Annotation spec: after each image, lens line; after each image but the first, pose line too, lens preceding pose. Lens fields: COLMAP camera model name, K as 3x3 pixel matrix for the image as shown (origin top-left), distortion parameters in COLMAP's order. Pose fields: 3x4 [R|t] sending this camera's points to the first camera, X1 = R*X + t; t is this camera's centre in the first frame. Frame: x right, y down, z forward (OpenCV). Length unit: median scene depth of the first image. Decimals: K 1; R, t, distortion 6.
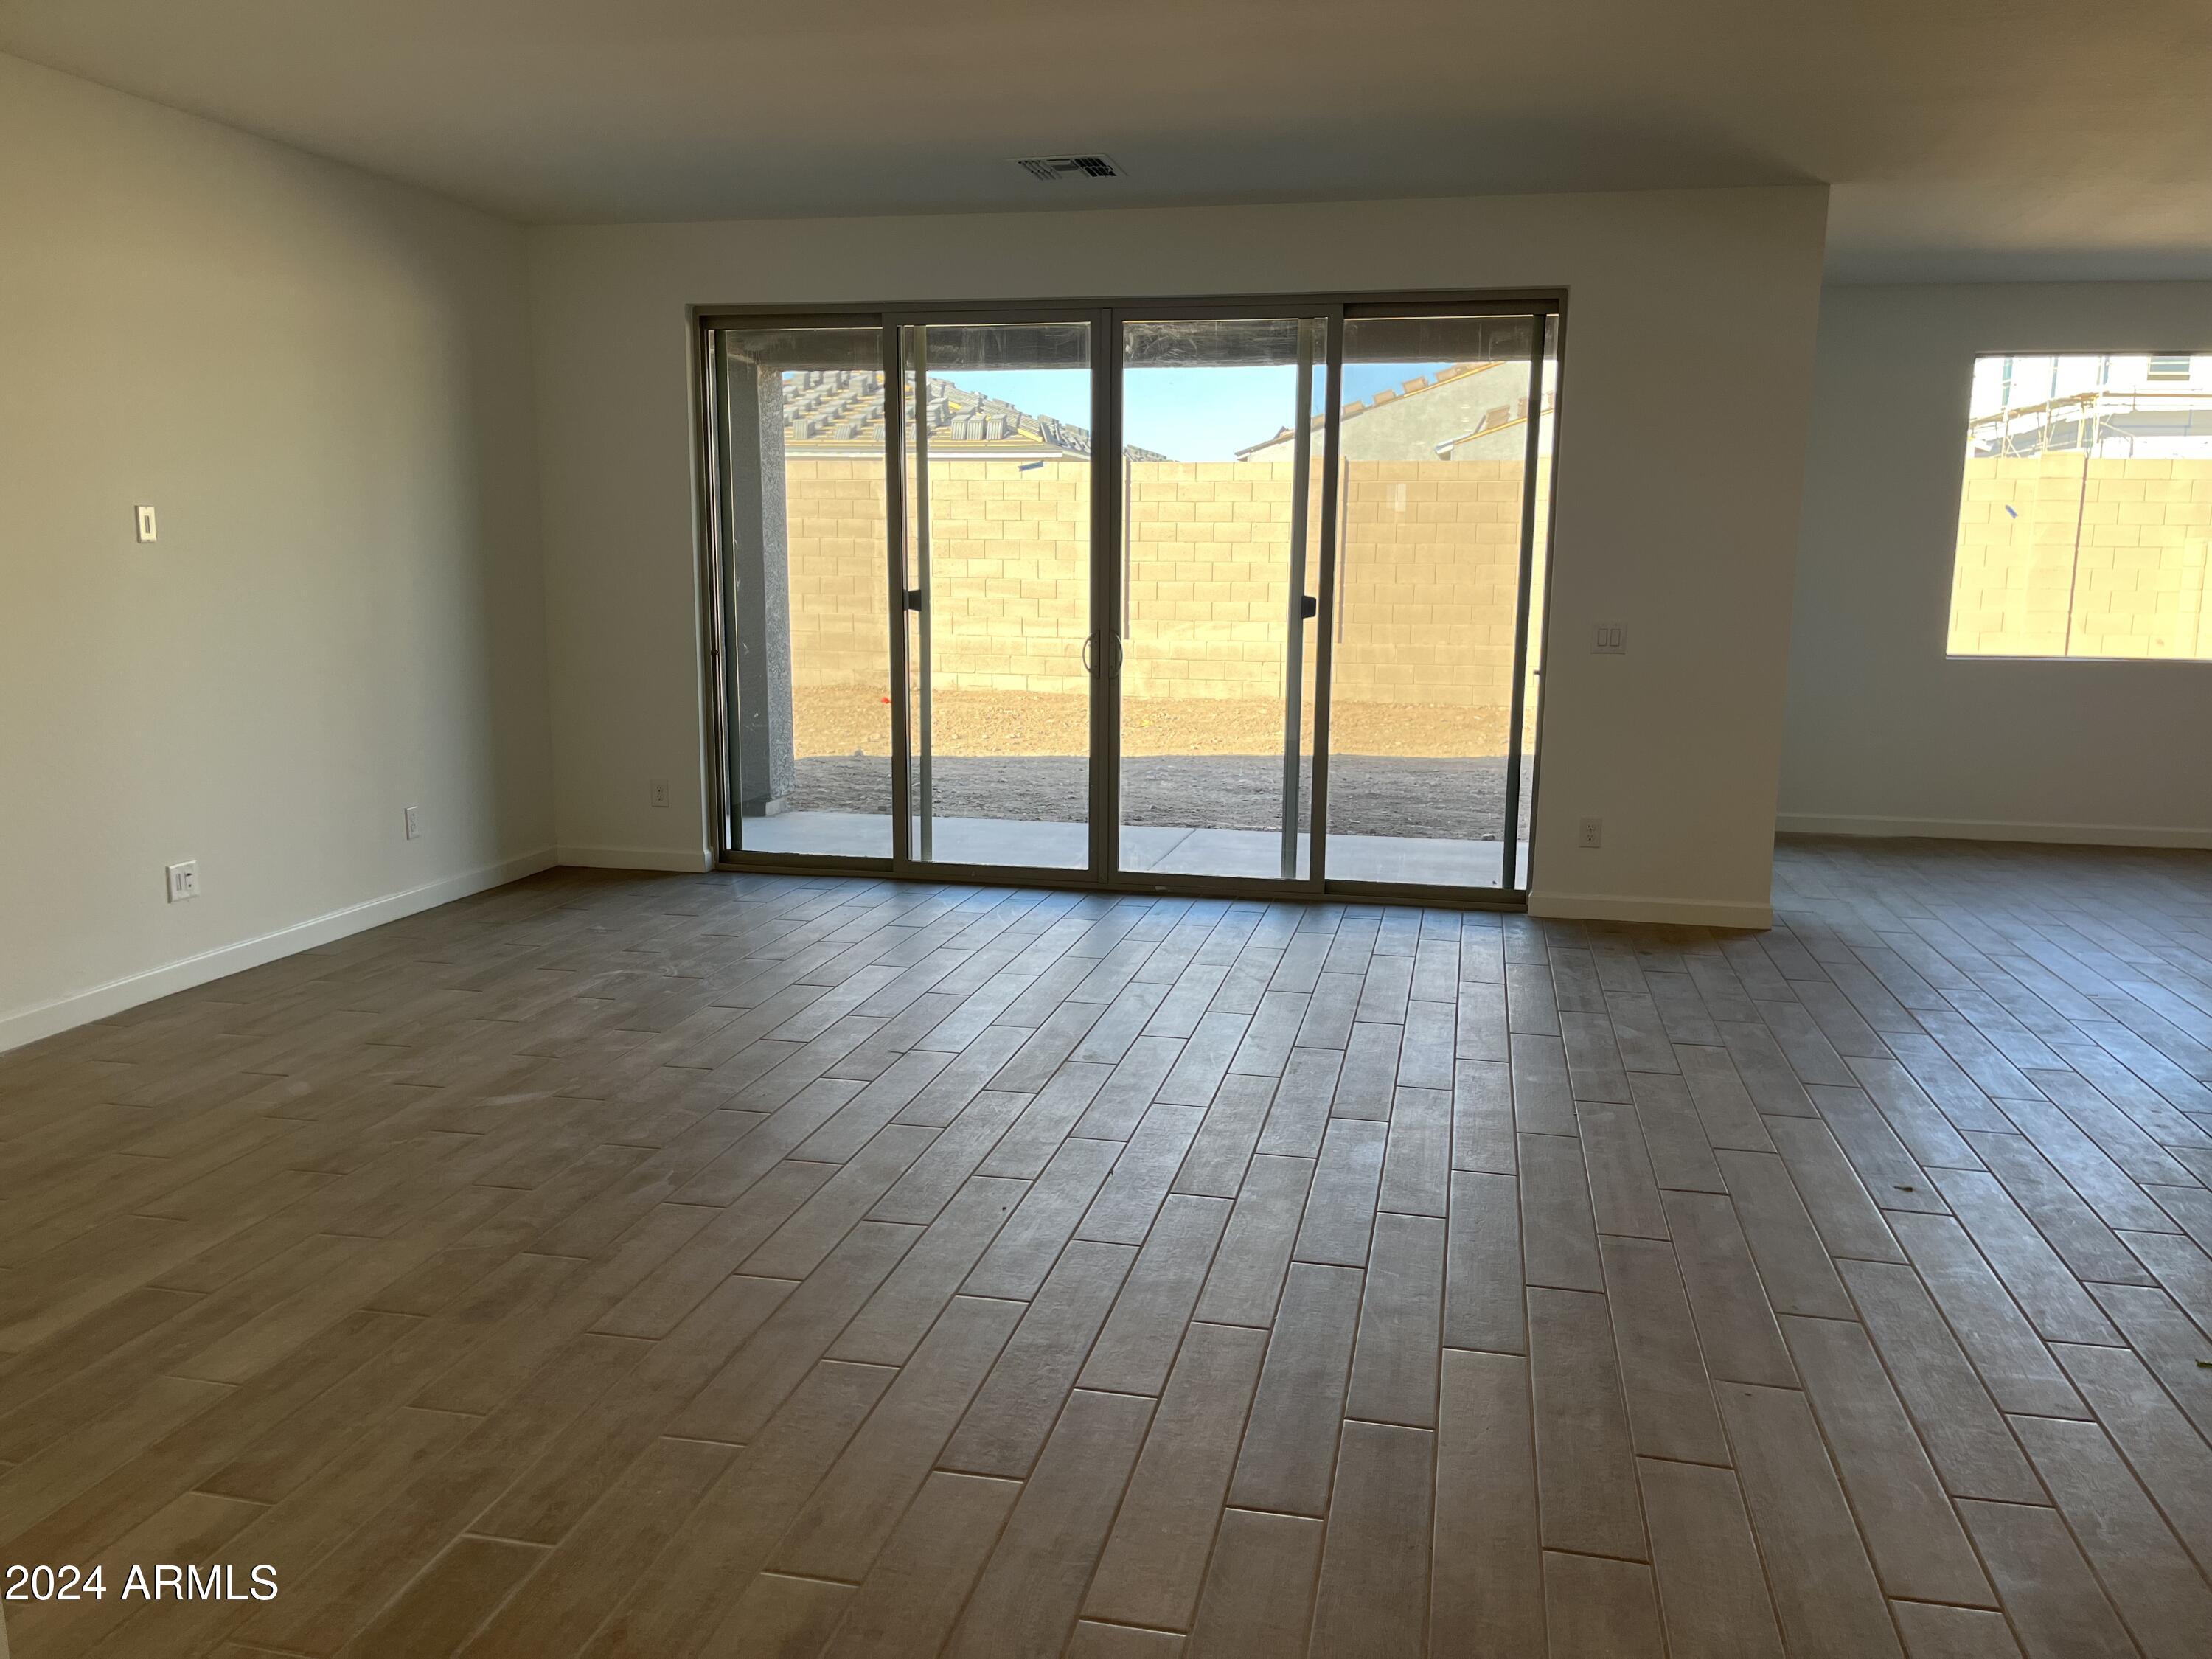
lens RADIAL K [[1690.1, 0, 1098.7], [0, 1690.1, 818.1], [0, 0, 1]] dist [0.055035, -0.007900]
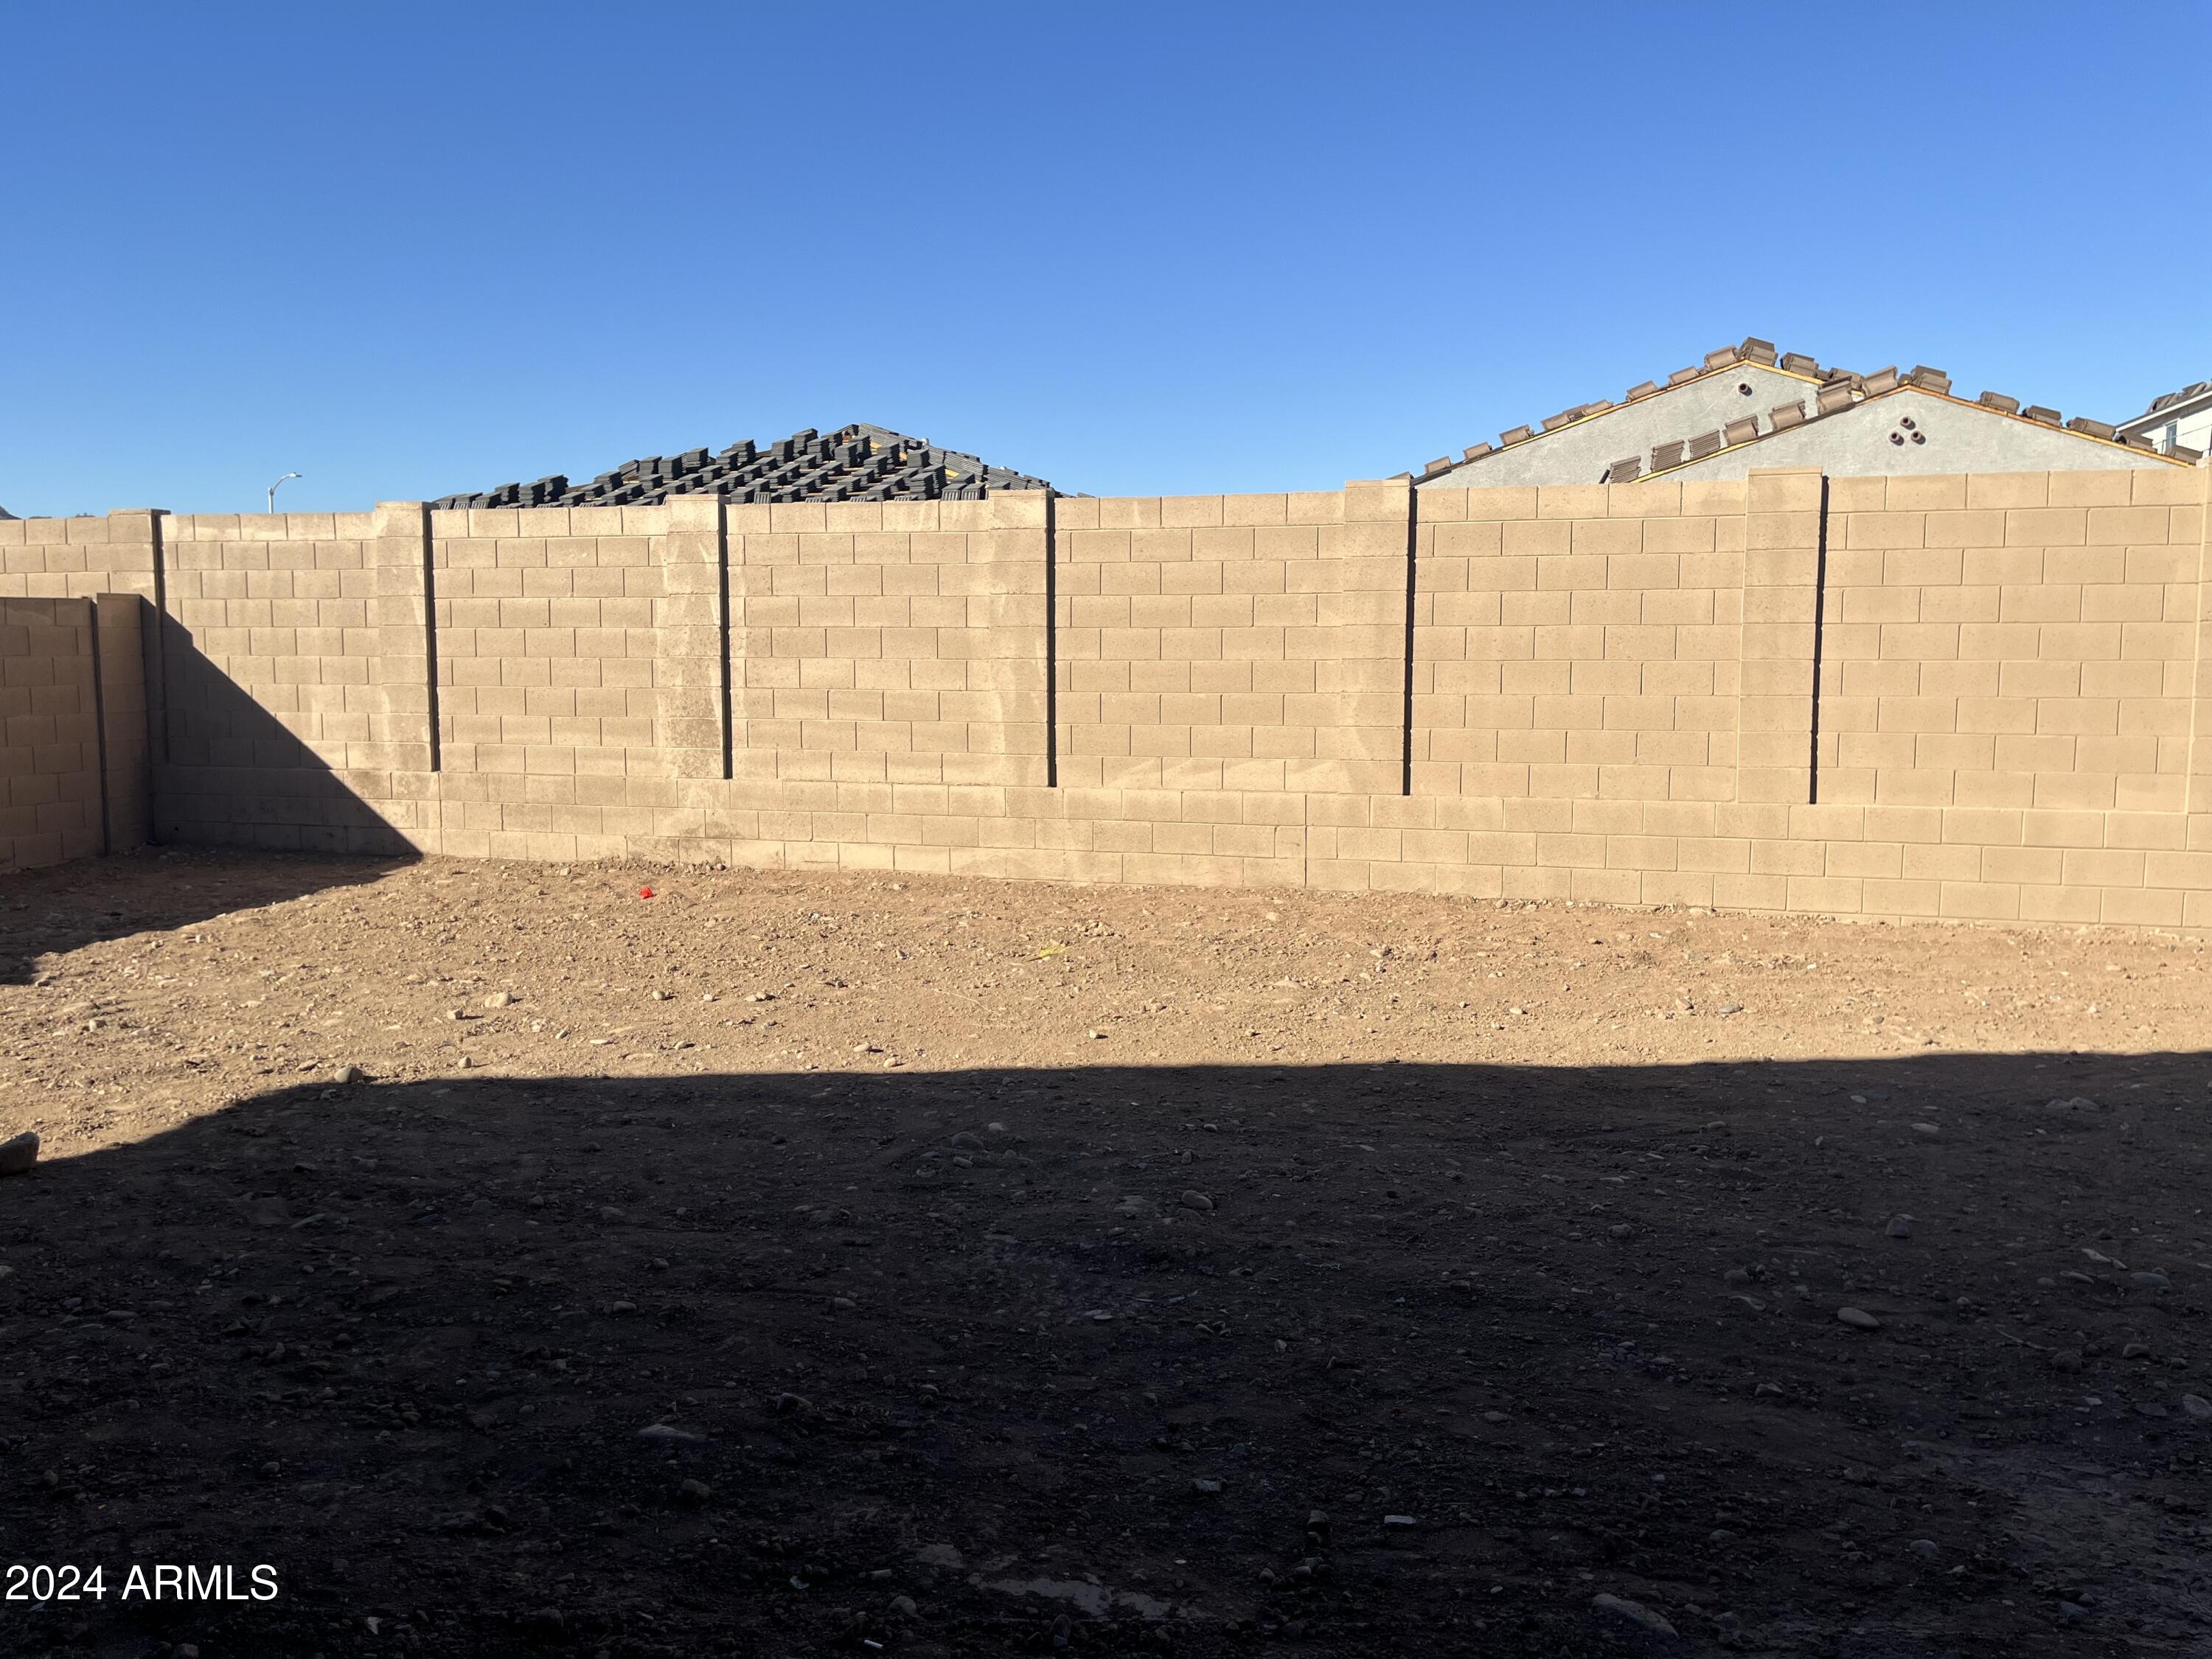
lens RADIAL K [[1690.1, 0, 1073.5], [0, 1690.1, 777.9], [0, 0, 1]] dist [0.055035, -0.007900]
pose [[0.997436, -0.004684, -0.071413, 0.067588], [-0.000925, 0.996929, -0.078306, -0.061540], [0.071561, 0.078171, 0.994368, 0.396452]]
